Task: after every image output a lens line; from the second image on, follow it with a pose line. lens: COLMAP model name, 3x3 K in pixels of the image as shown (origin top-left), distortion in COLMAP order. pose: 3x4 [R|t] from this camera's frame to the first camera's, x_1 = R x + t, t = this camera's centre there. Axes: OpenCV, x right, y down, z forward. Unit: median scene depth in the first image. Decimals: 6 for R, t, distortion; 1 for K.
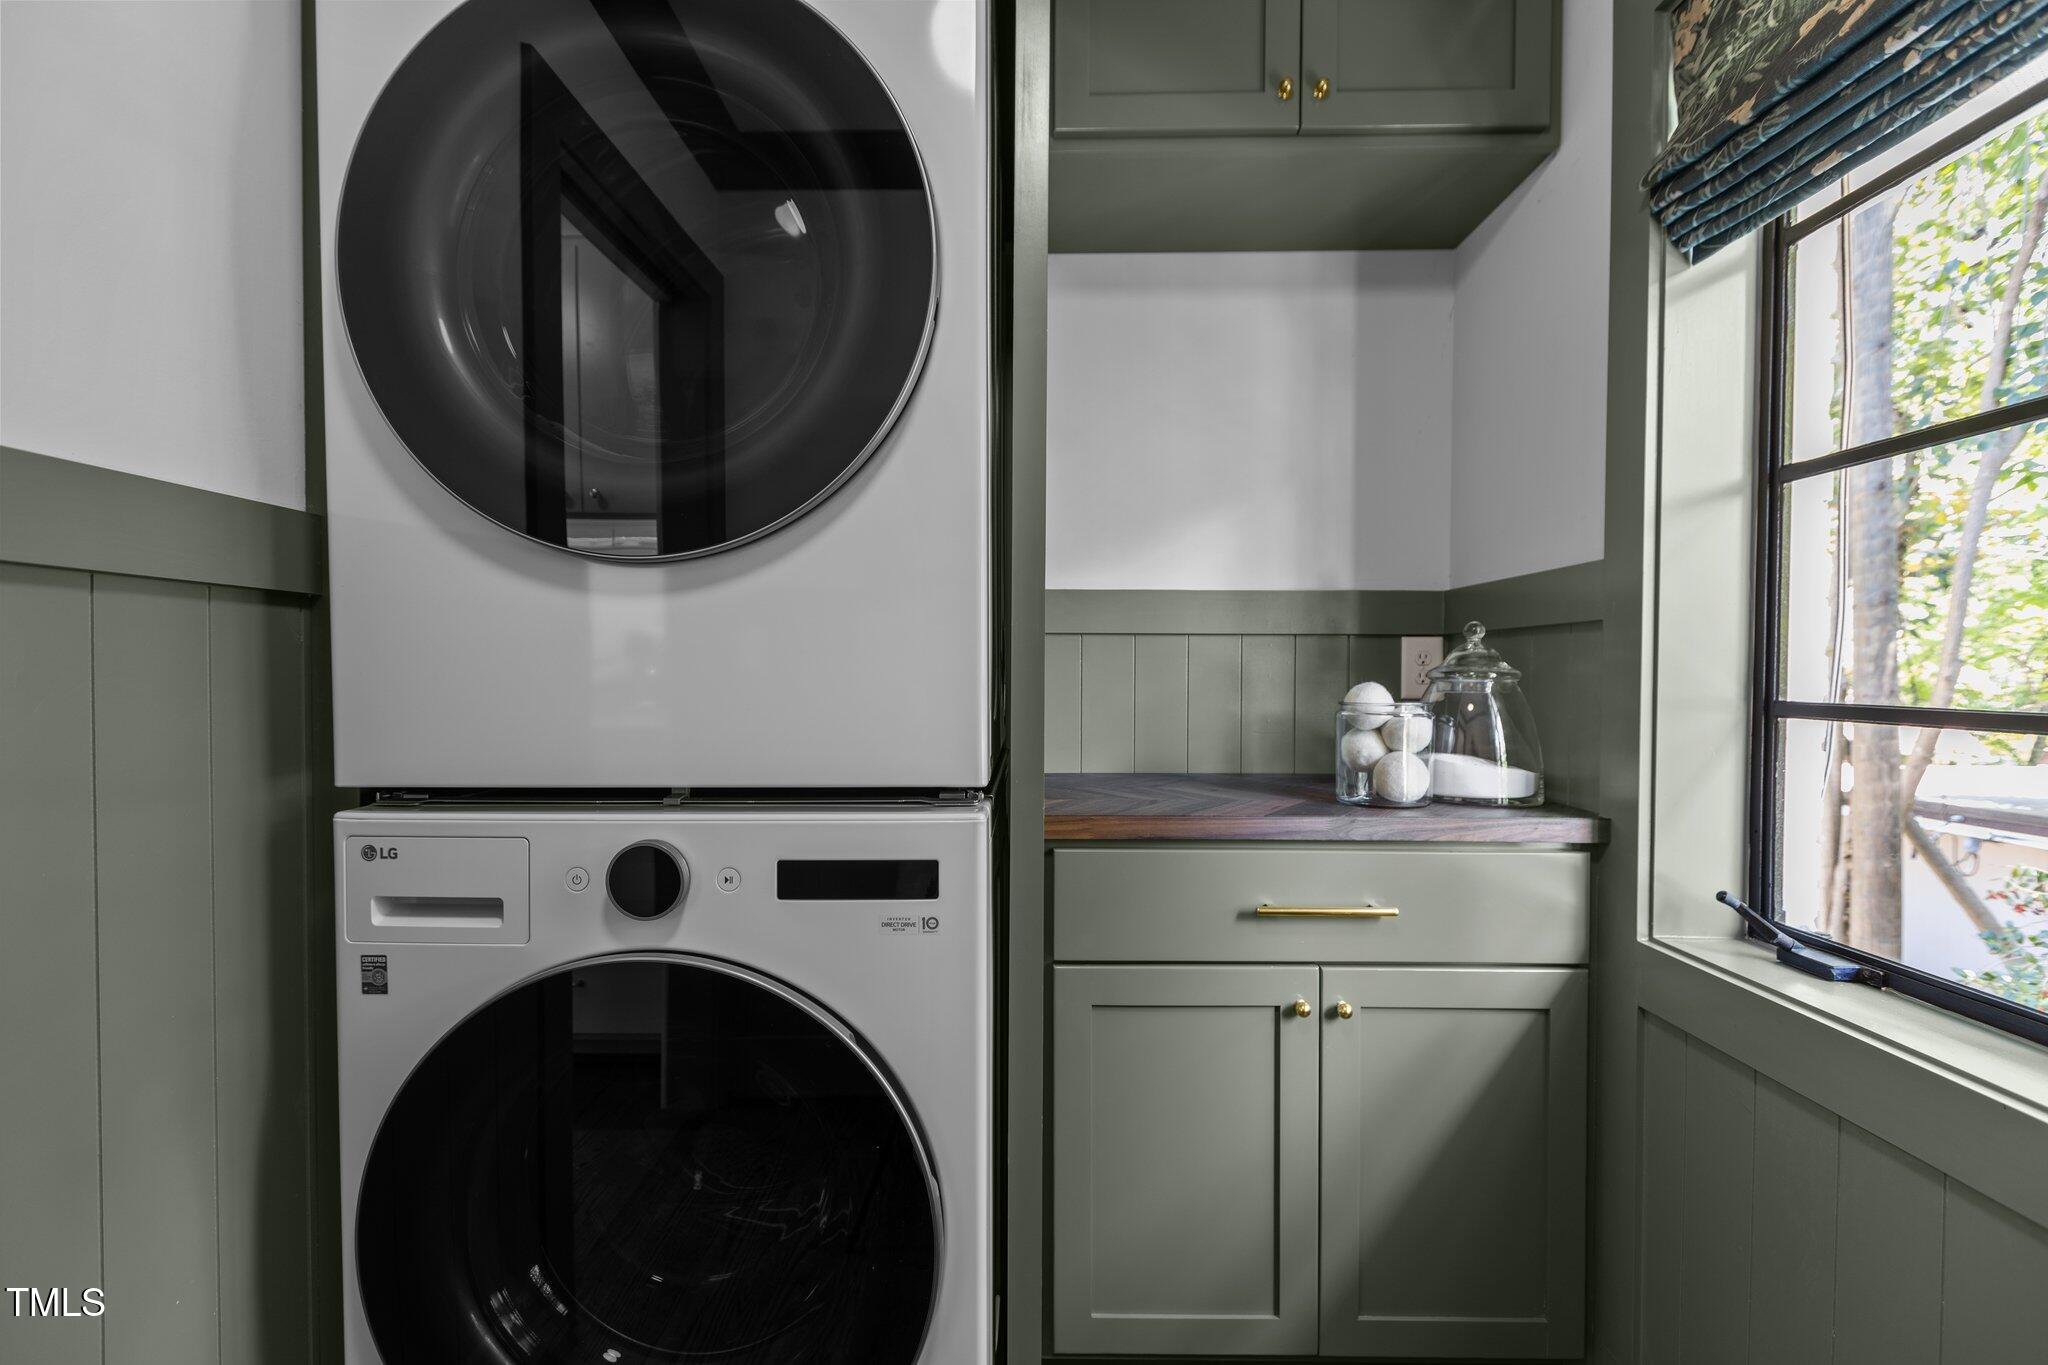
lens RADIAL K [[909.7, 0, 1012.2], [0, 909.7, 690.9], [0, 0, 1]] dist [0.004414, -0.002041]
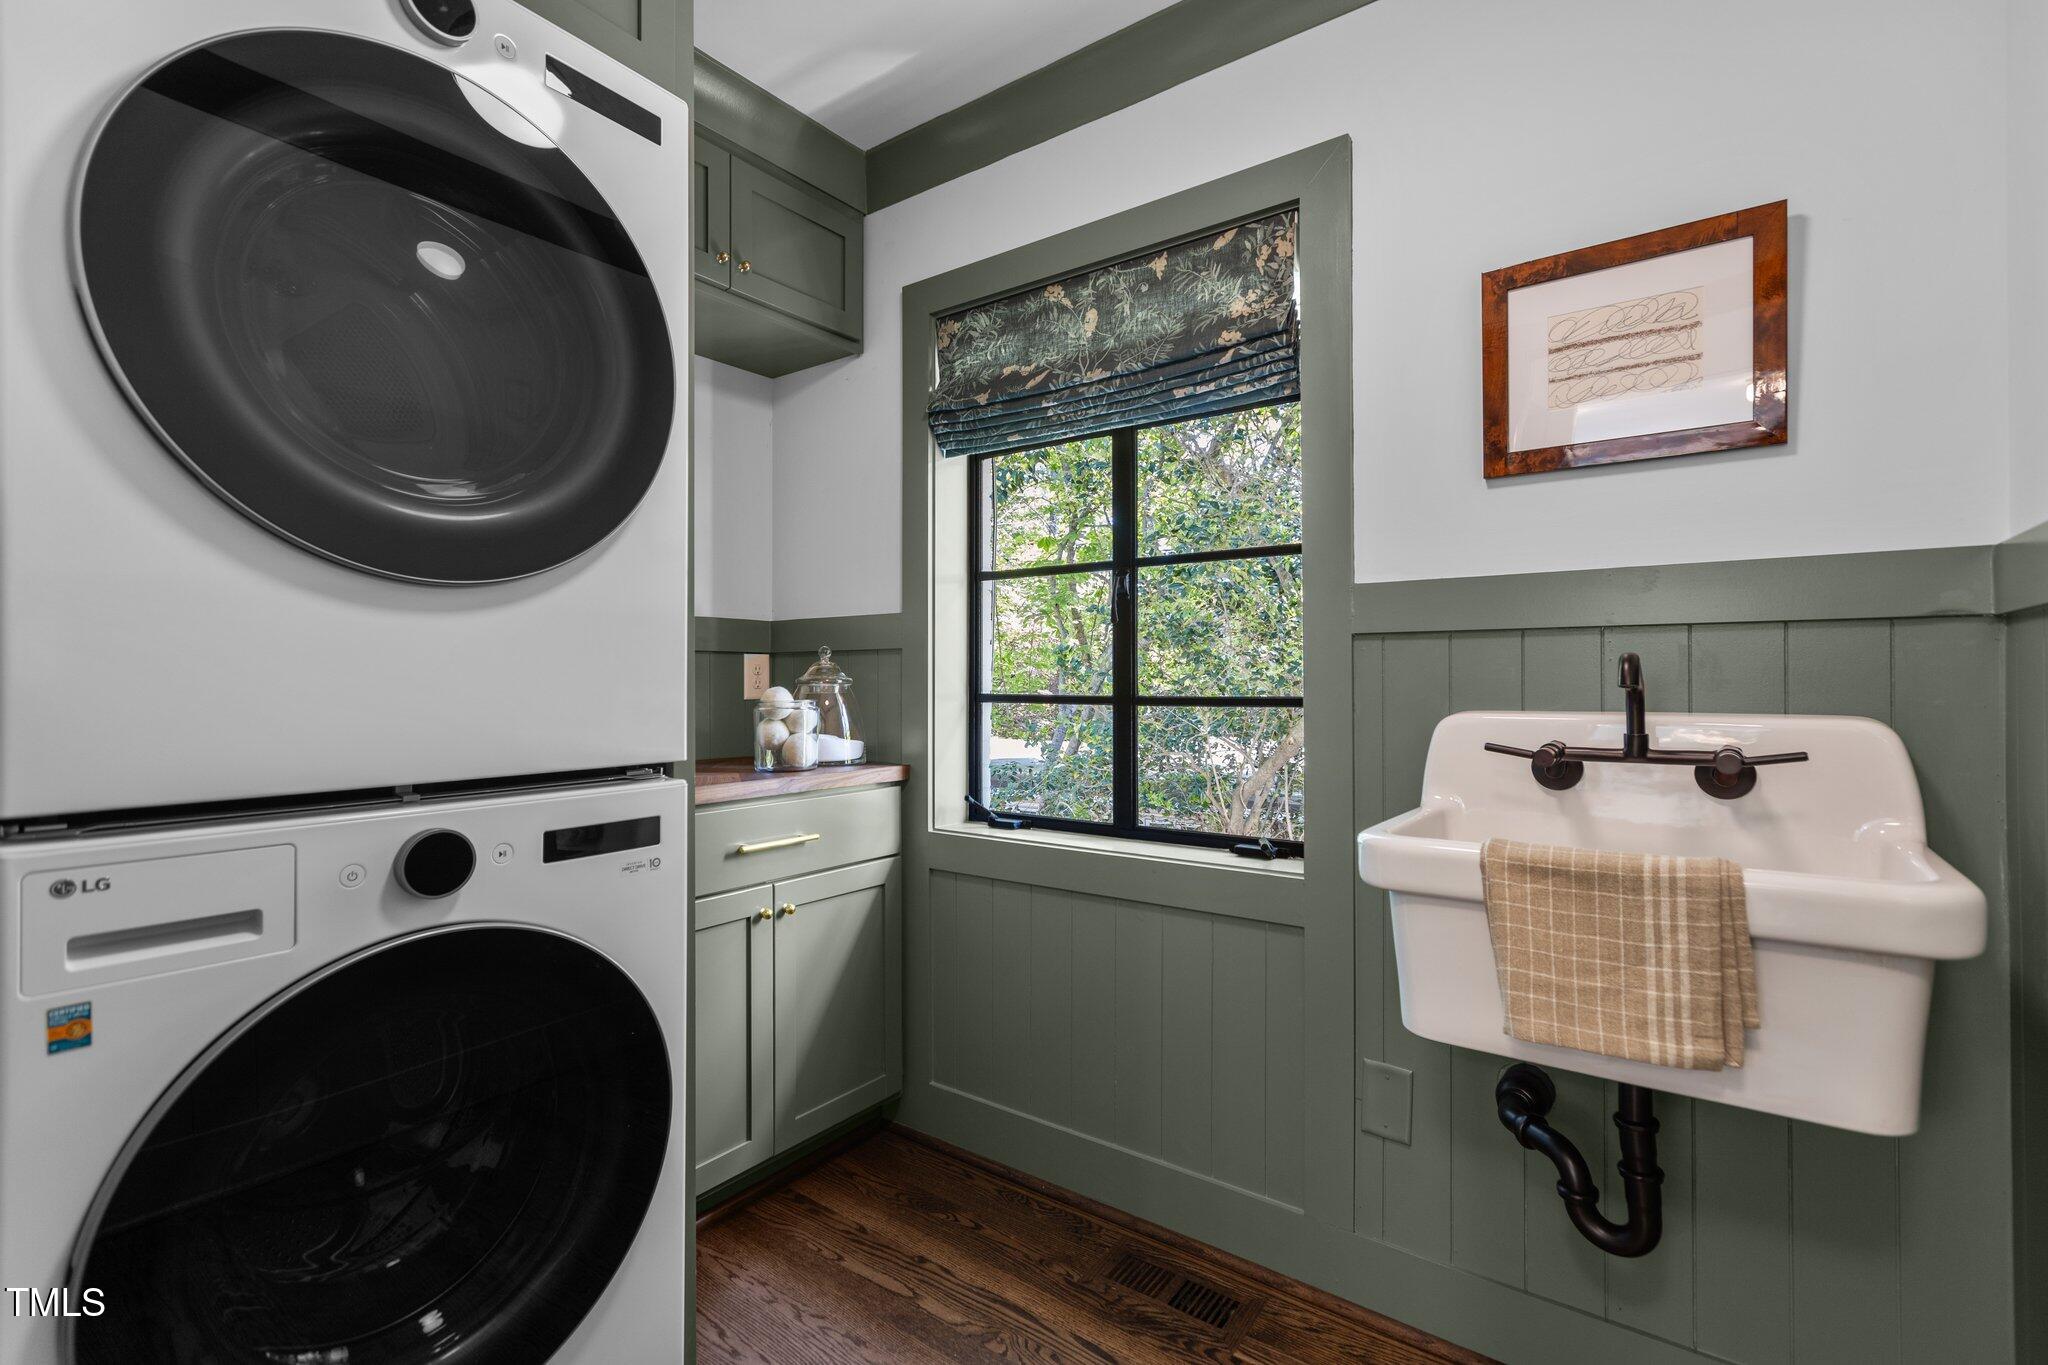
lens RADIAL K [[909.7, 0, 1037.1], [0, 909.7, 673.3], [0, 0, 1]] dist [0.004414, -0.002041]
pose [[0.575021, 0.003289, 0.818132, -0.606819], [0.019815, 0.999643, -0.017945, 0.004074], [-0.817899, 0.026530, 0.574750, -0.183814]]
